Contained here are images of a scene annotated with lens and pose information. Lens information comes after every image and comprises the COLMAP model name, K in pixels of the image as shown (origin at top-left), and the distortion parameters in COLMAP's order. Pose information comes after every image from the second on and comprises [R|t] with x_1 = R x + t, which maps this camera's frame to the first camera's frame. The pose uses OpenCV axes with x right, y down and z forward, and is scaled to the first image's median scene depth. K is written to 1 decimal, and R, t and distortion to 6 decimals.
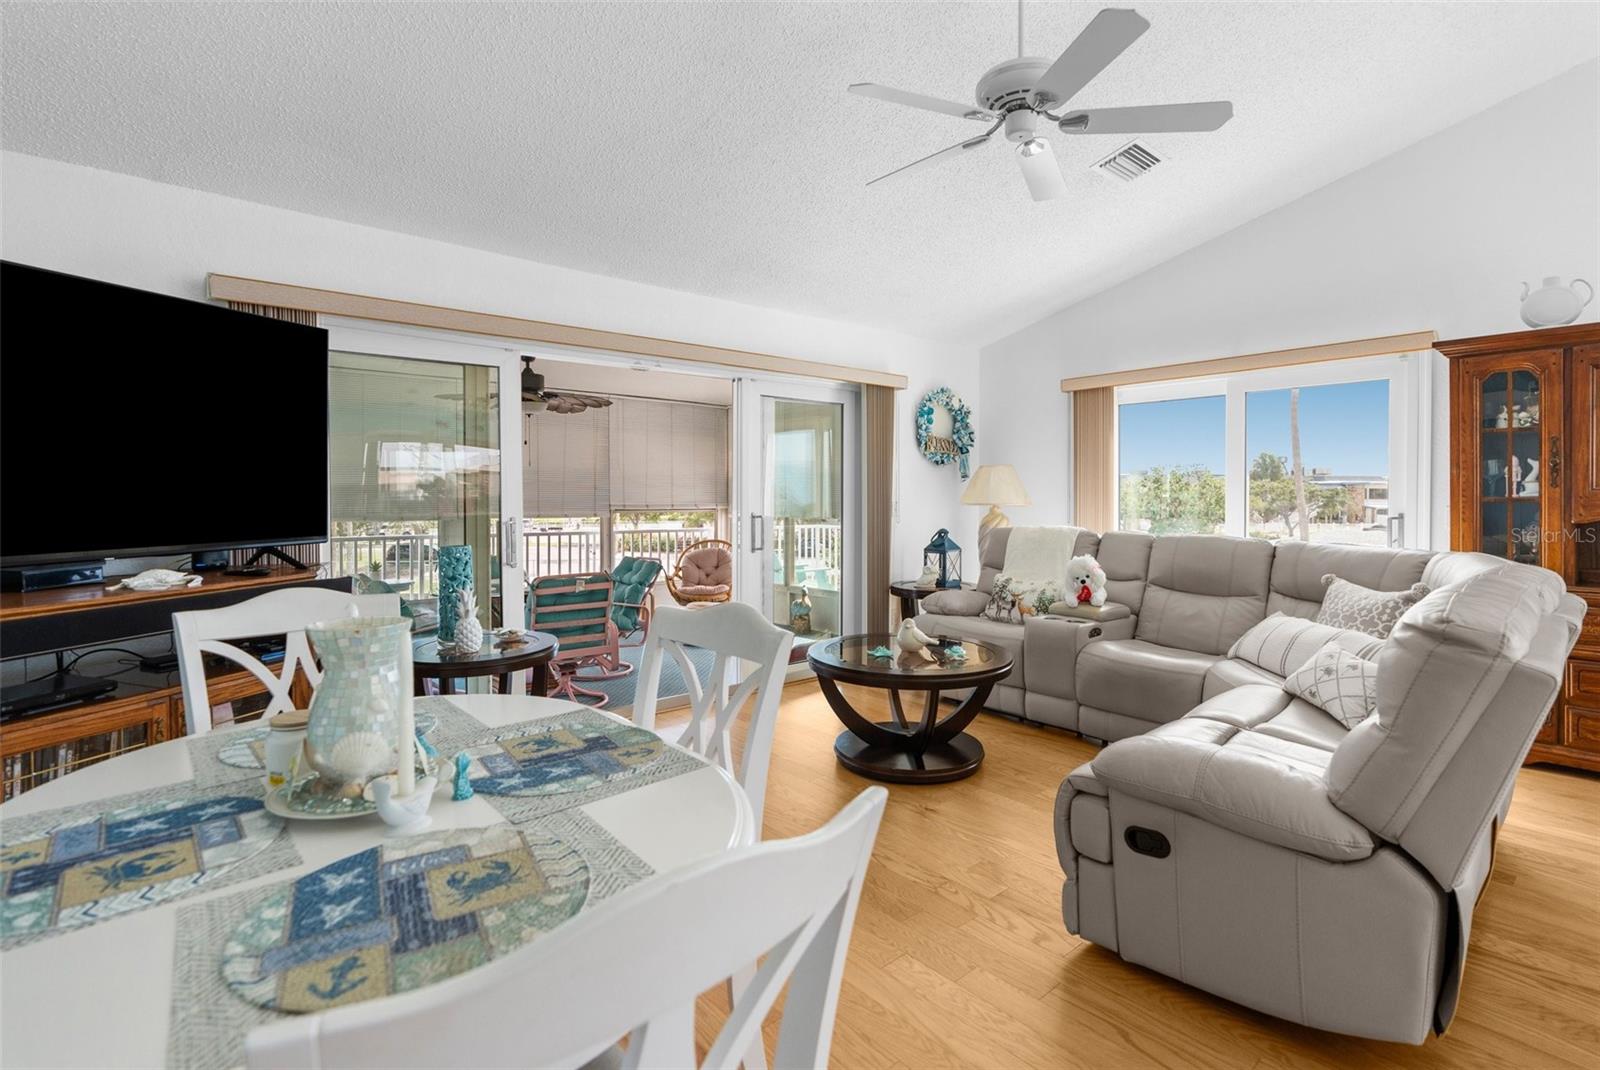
lens RADIAL K [[738.6, 0, 803.3], [0, 738.6, 519.0], [0, 0, 1]] dist [-0.008798, 0.001322]
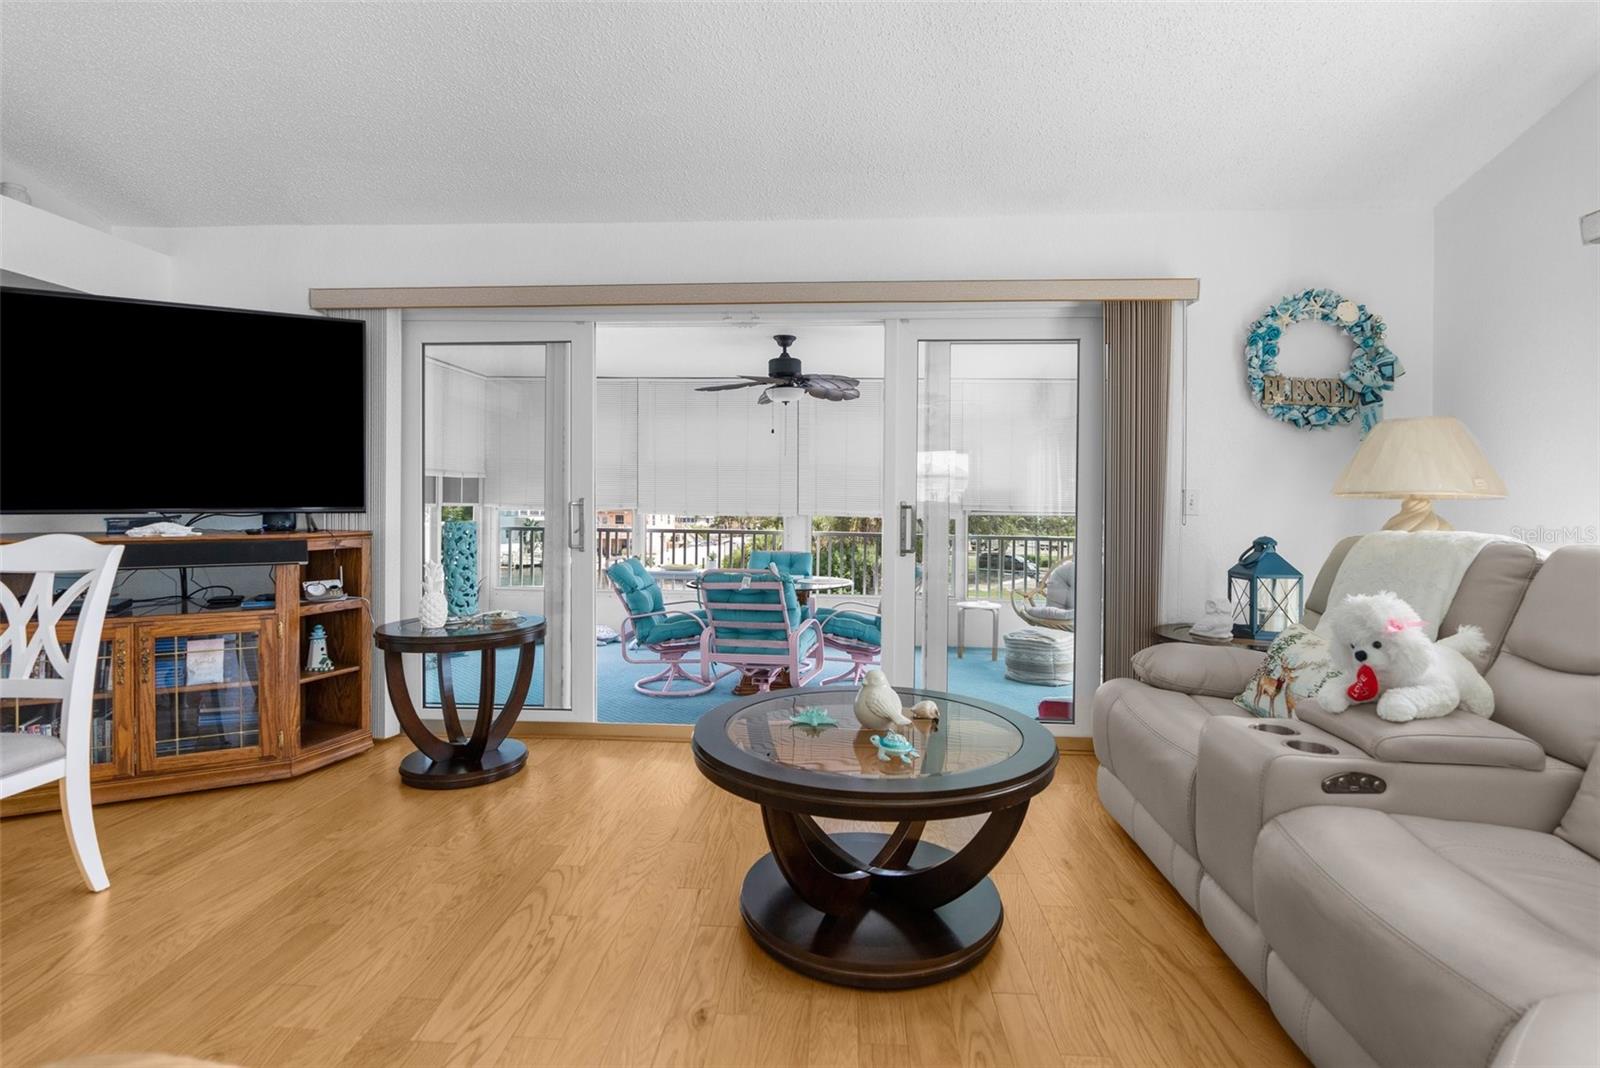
lens RADIAL K [[738.6, 0, 803.3], [0, 738.6, 518.0], [0, 0, 1]] dist [-0.008798, 0.001322]
pose [[0.720775, 0.016789, -0.692966, 0.325844], [-0.032070, 0.999444, -0.009143, 0.015668], [0.692427, 0.028813, 0.720913, 0.356432]]
